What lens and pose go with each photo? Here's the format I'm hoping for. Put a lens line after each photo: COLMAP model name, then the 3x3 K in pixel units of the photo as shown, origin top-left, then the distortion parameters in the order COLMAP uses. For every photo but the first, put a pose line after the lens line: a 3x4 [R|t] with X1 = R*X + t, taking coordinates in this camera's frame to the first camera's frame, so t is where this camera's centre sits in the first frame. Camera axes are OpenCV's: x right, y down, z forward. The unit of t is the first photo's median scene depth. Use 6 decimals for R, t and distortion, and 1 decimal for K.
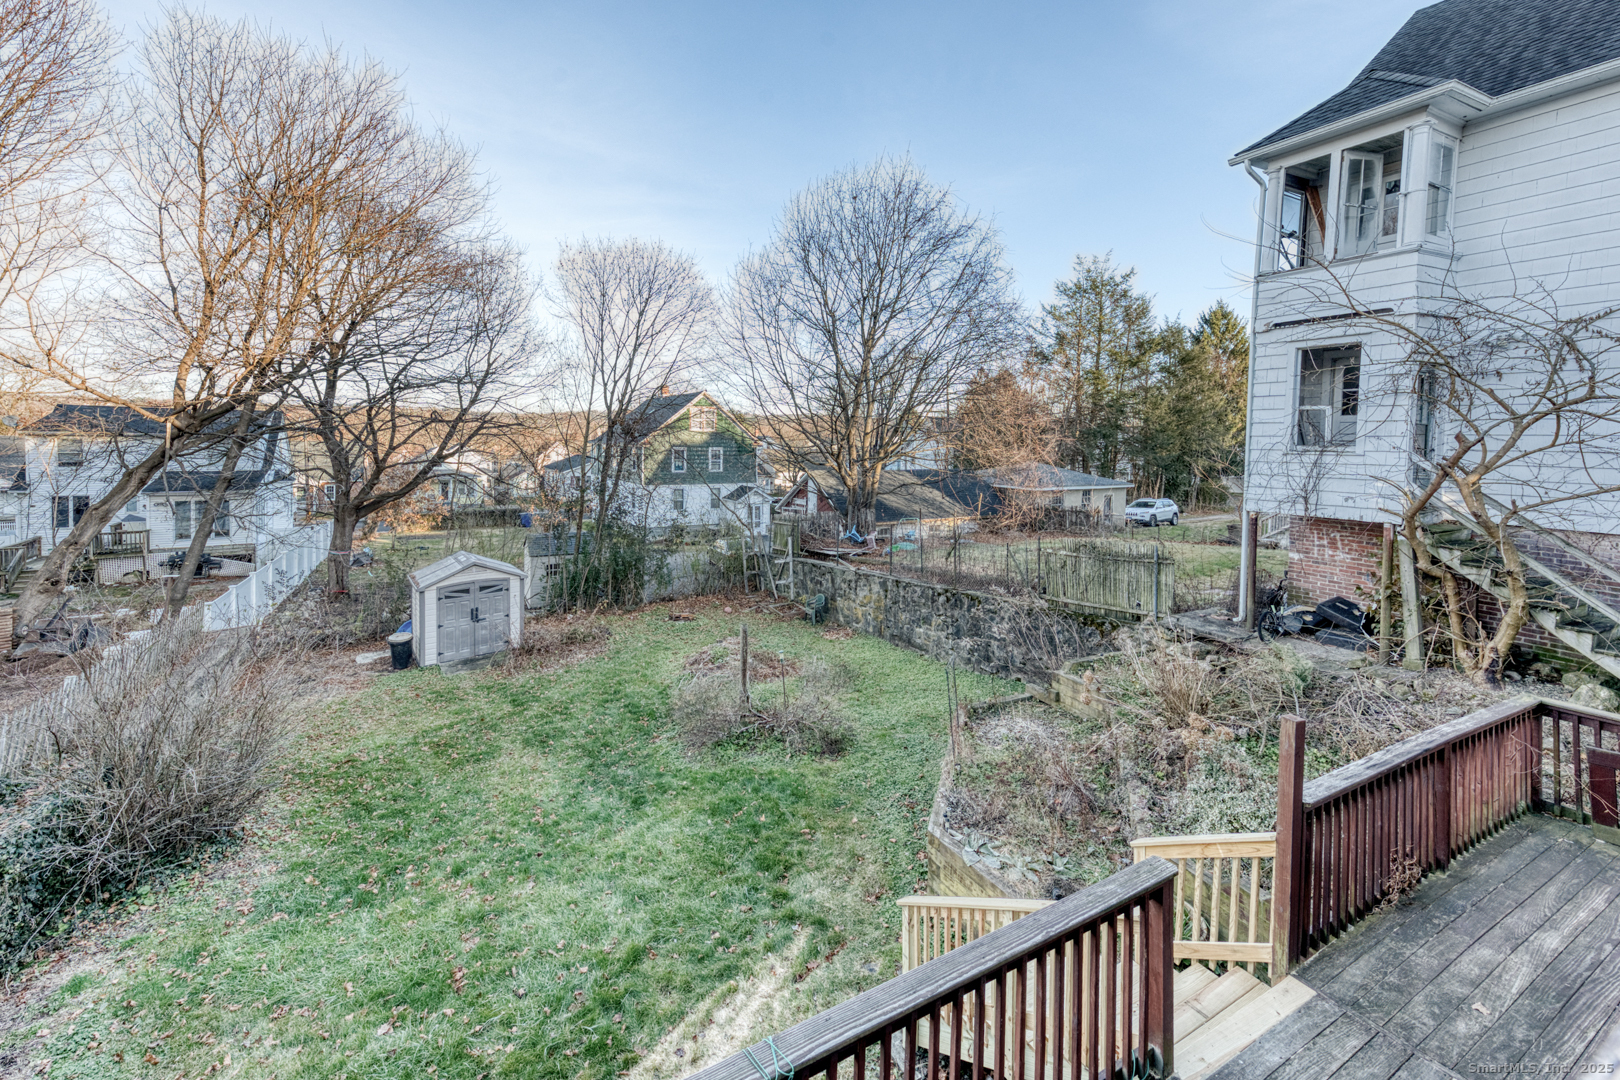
lens RADIAL K [[644.8, 0, 807.6], [0, 644.8, 441.3], [0, 0, 1]] dist [0.023117, -0.000053]
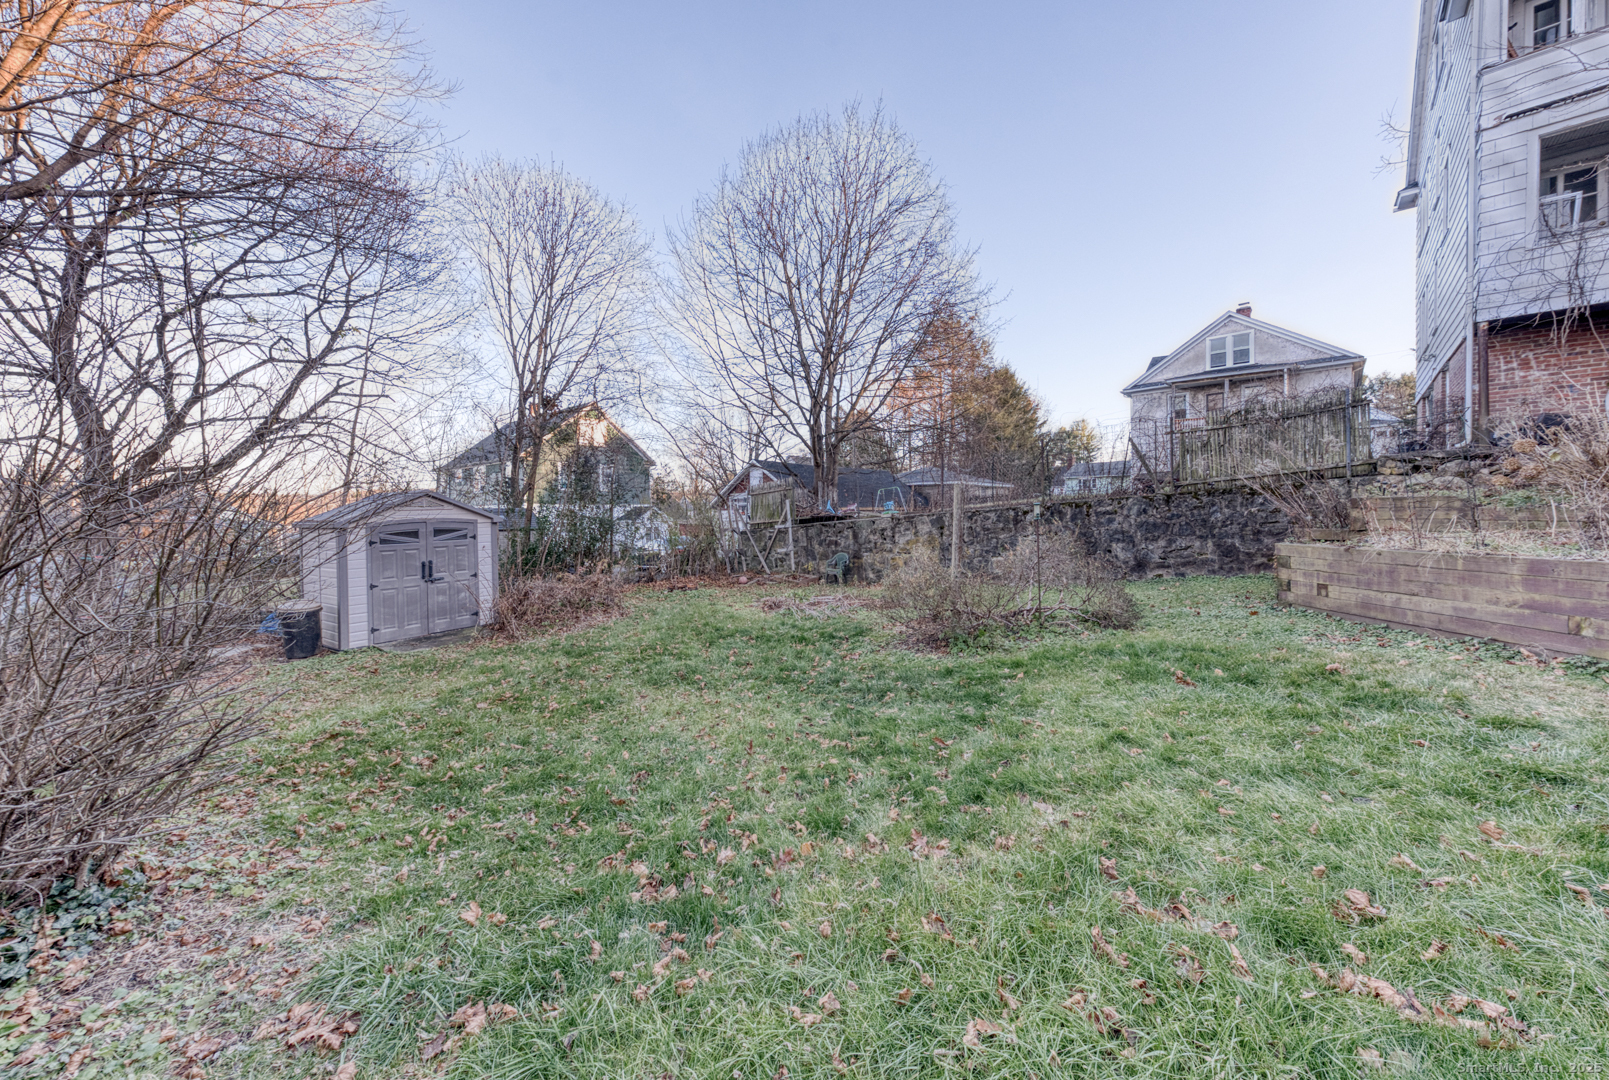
lens RADIAL K [[589.4, 0, 807.3], [0, 589.4, 500.0], [0, 0, 1]] dist [0.016684, 0.000064]
pose [[0.951716, -0.028289, 0.305673, -0.215083], [0.035974, 0.999162, -0.019535, 0.144714], [-0.304864, 0.029588, 0.951936, 0.201815]]
